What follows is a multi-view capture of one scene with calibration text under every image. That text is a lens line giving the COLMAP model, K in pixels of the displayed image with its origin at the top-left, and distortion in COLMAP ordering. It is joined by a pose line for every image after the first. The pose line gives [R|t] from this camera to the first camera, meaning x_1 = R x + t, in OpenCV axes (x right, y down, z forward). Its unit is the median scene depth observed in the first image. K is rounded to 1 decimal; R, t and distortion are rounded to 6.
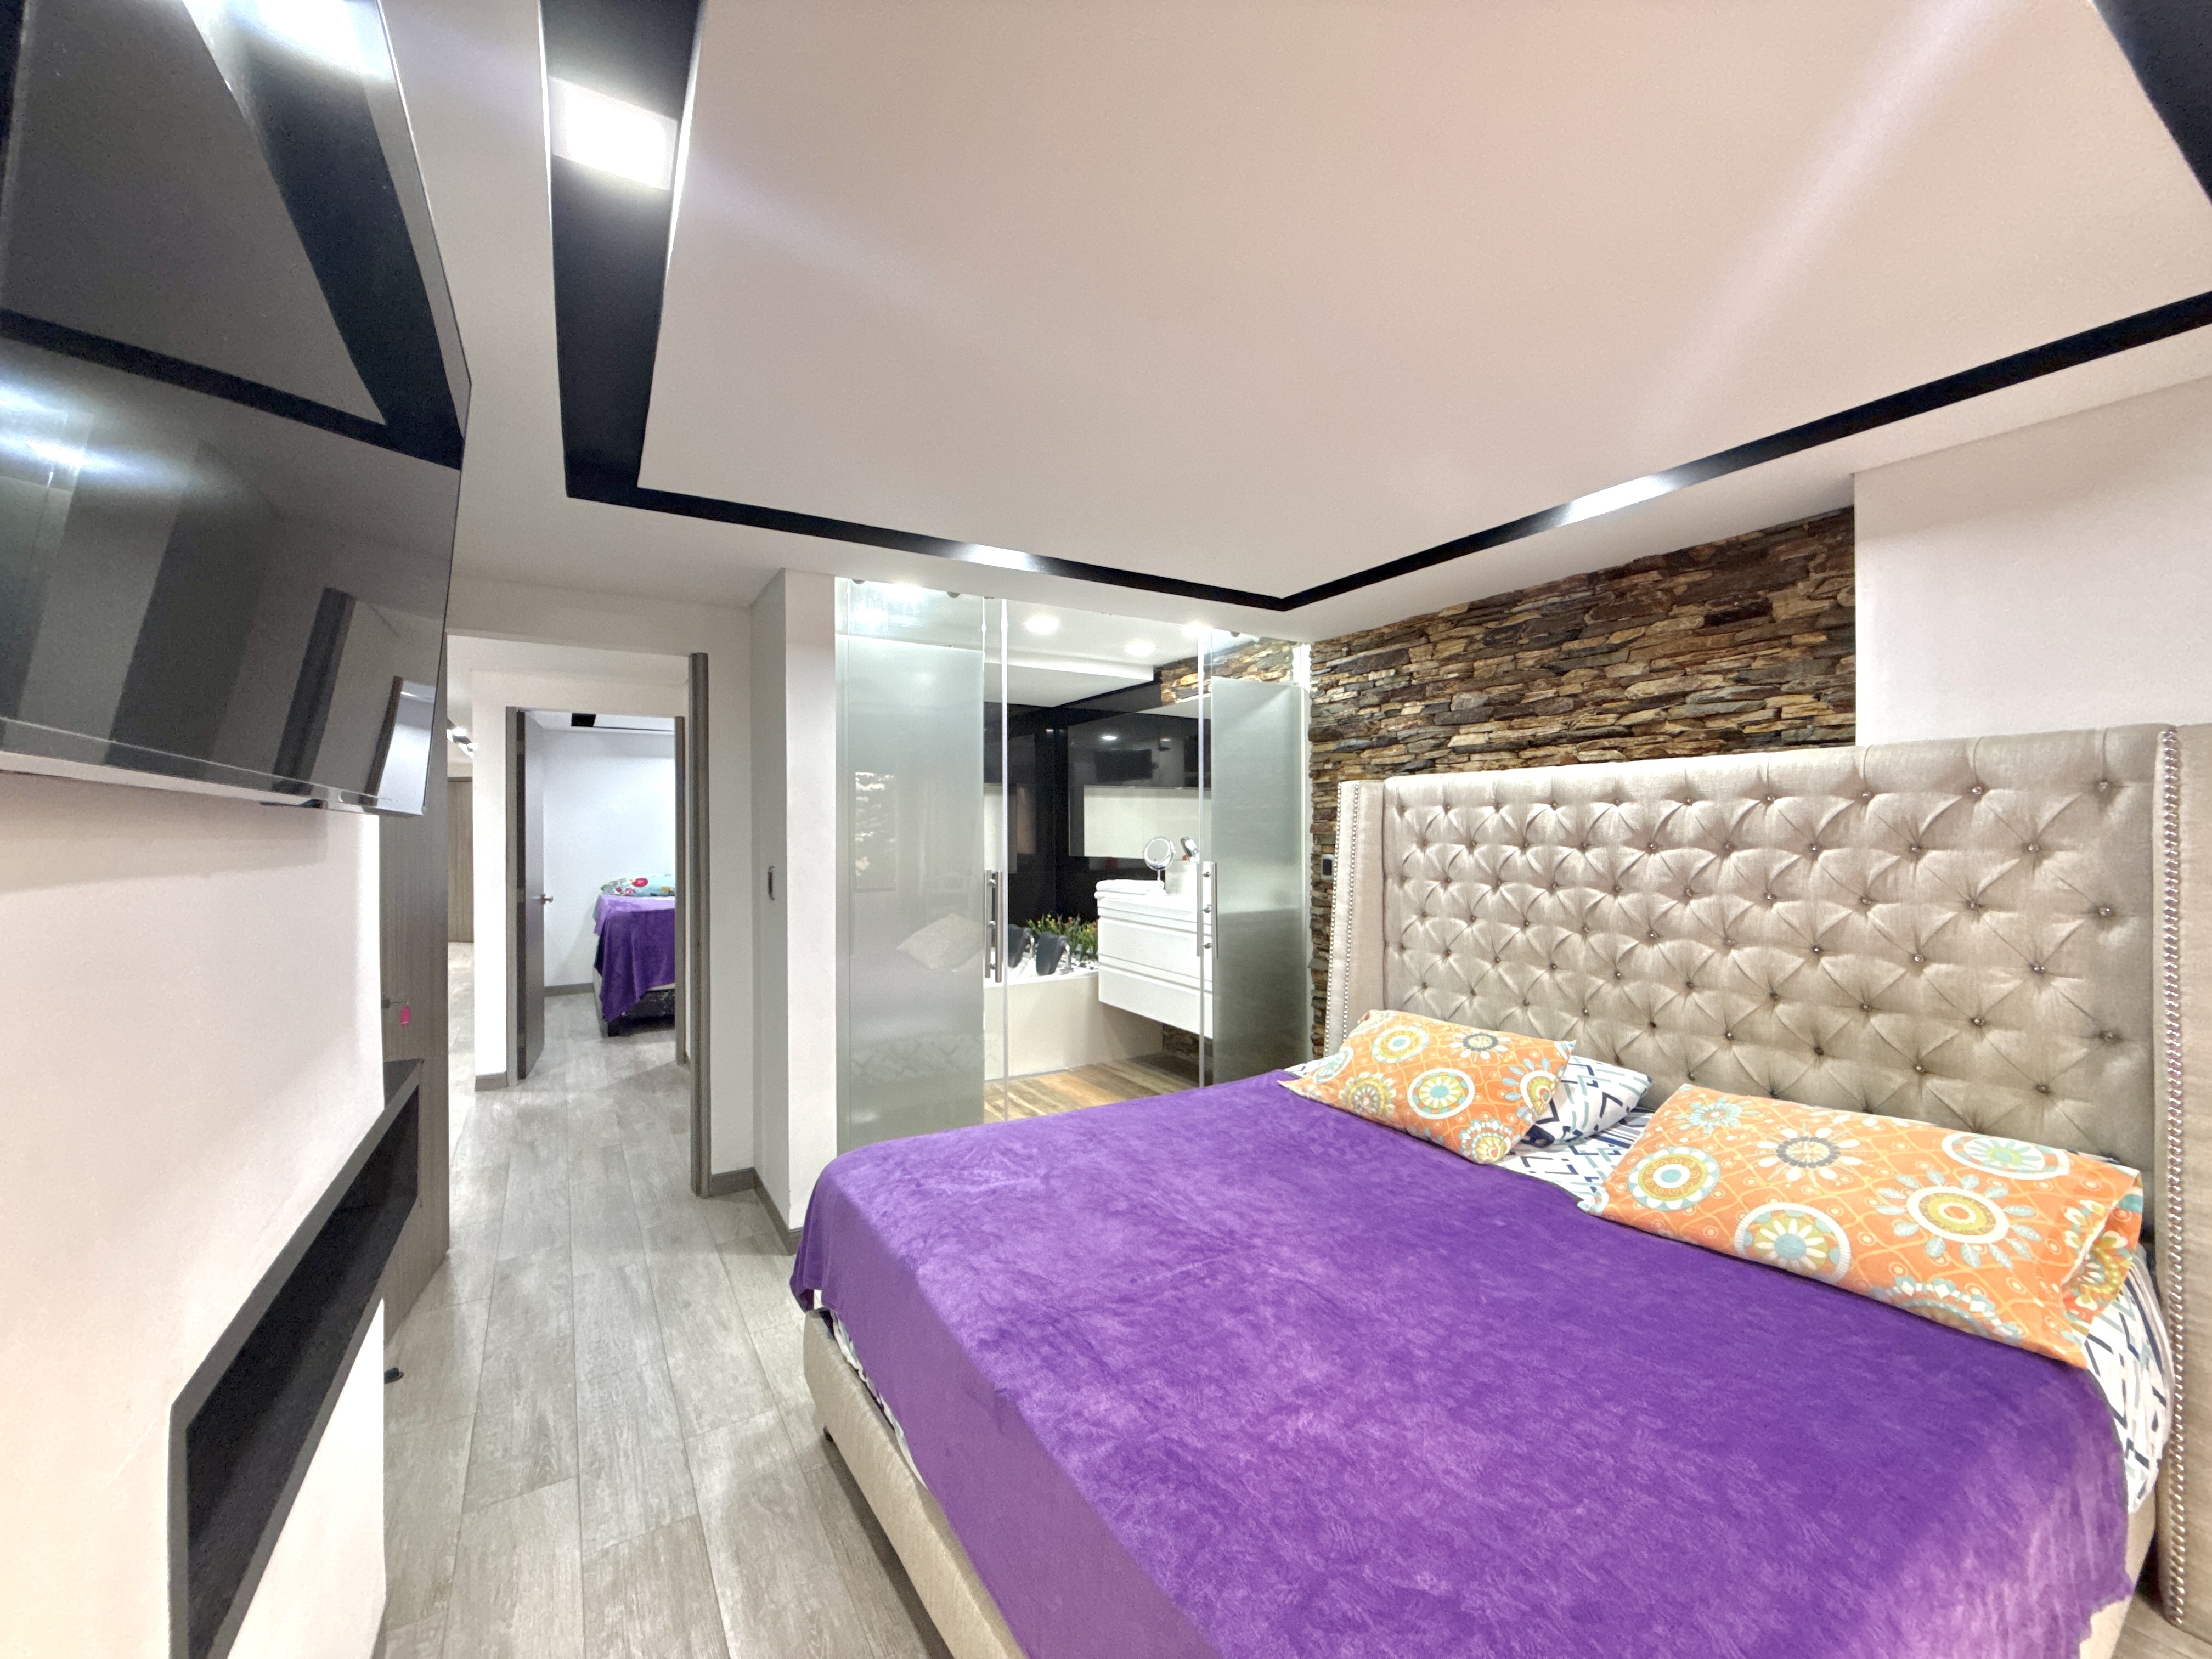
lens RADIAL K [[880.1, 0, 1101.8], [0, 880.1, 830.9], [0, 0, 1]] dist [-0.004275, 0.001675]
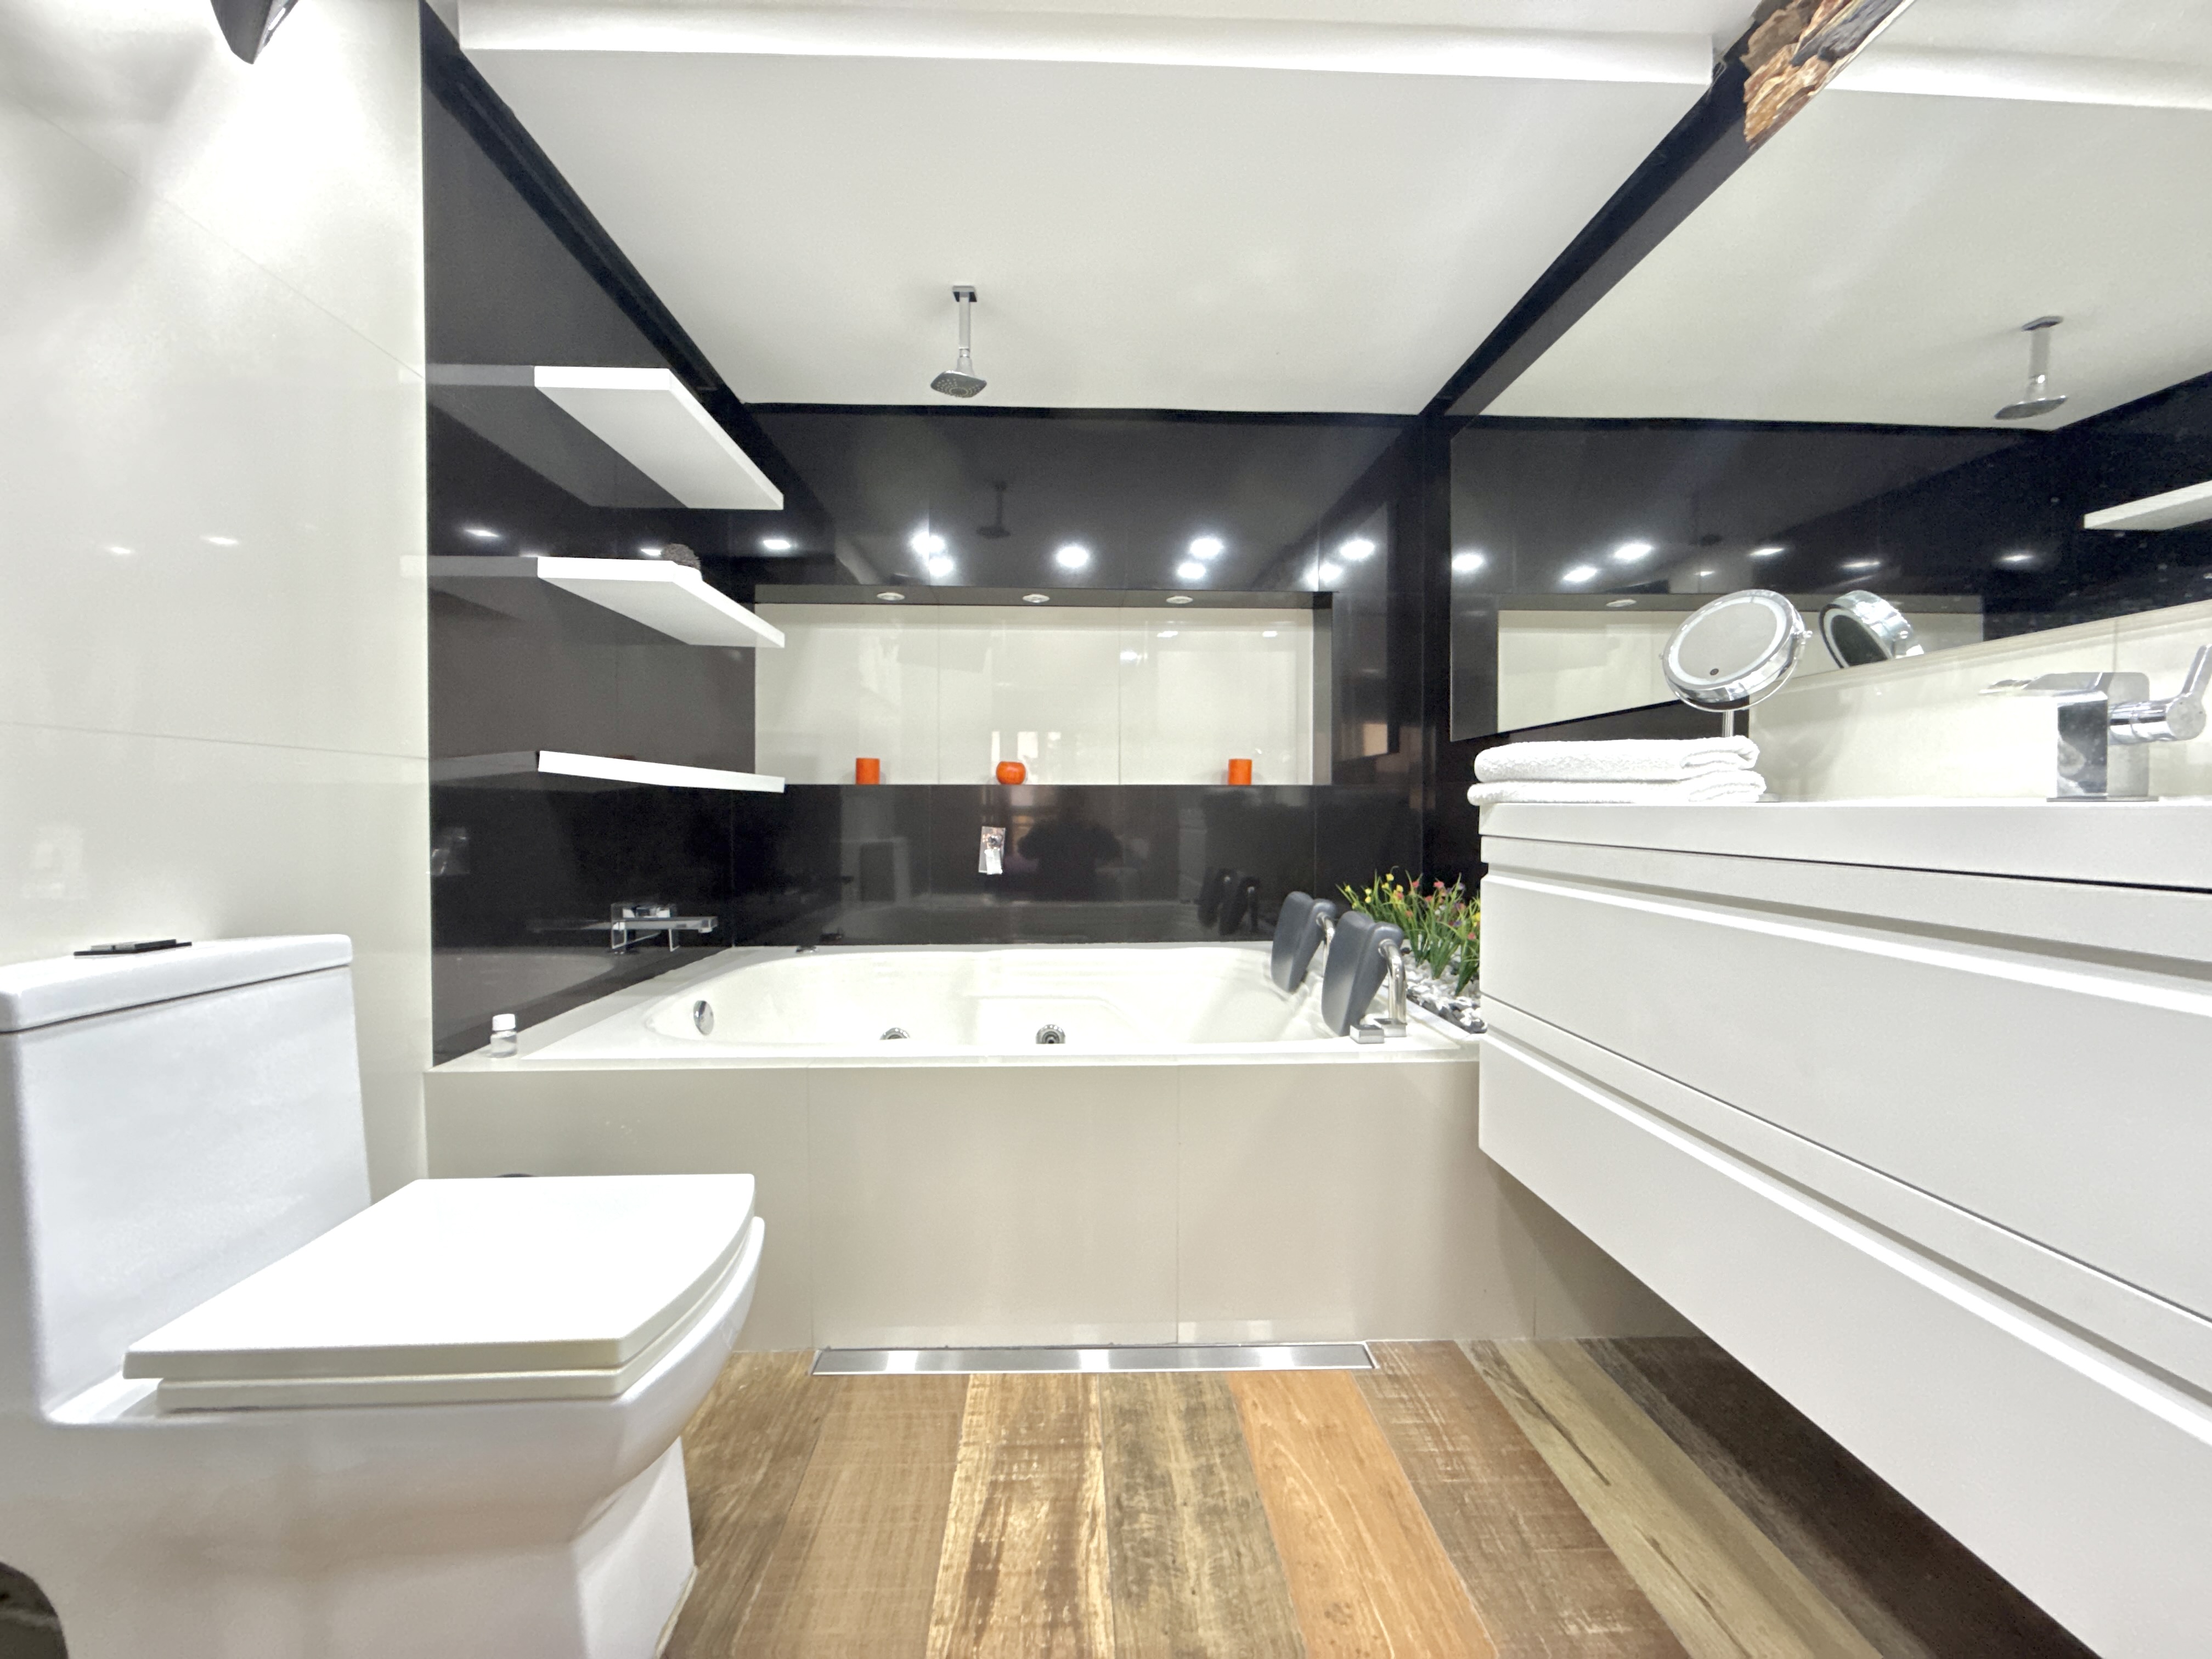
lens RADIAL K [[880.1, 0, 1103.4], [0, 880.1, 828.4], [0, 0, 1]] dist [-0.004275, 0.001675]
pose [[0.875182, 0.015620, -0.483541, 0.027685], [-0.006829, 0.999778, 0.019937, 0.078034], [0.483745, -0.014146, 0.875094, 0.678362]]
